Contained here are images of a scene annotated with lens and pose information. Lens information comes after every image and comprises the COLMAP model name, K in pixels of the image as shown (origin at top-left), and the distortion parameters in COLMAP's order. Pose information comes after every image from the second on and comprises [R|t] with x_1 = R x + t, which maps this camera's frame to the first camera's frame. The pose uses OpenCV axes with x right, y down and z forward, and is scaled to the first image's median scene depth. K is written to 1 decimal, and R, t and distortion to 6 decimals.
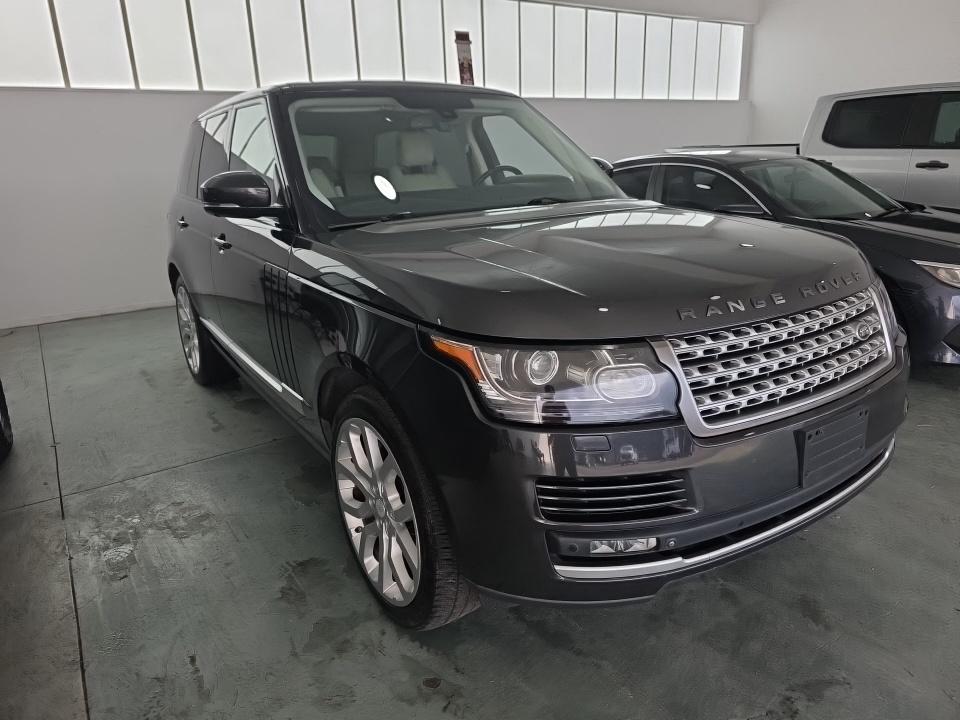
lens RADIAL K [[653.5, 0, 479.7], [0, 653.5, 351.2], [0, 0, 1]] dist [0.037205, -0.018636]
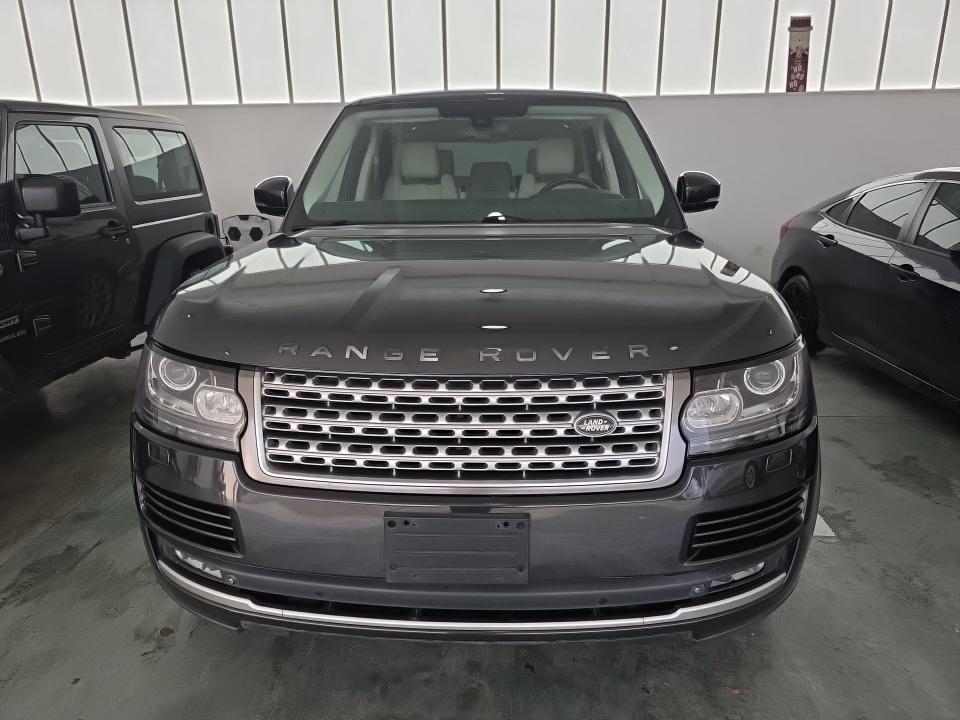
lens RADIAL K [[653.5, 0, 475.6], [0, 653.5, 359.5], [0, 0, 1]] dist [0.037205, -0.018636]
pose [[0.809422, 0.189091, -0.555950, 0.589887], [-0.183209, 0.980798, 0.066854, -0.085887], [0.557916, 0.047742, 0.828523, 0.217132]]
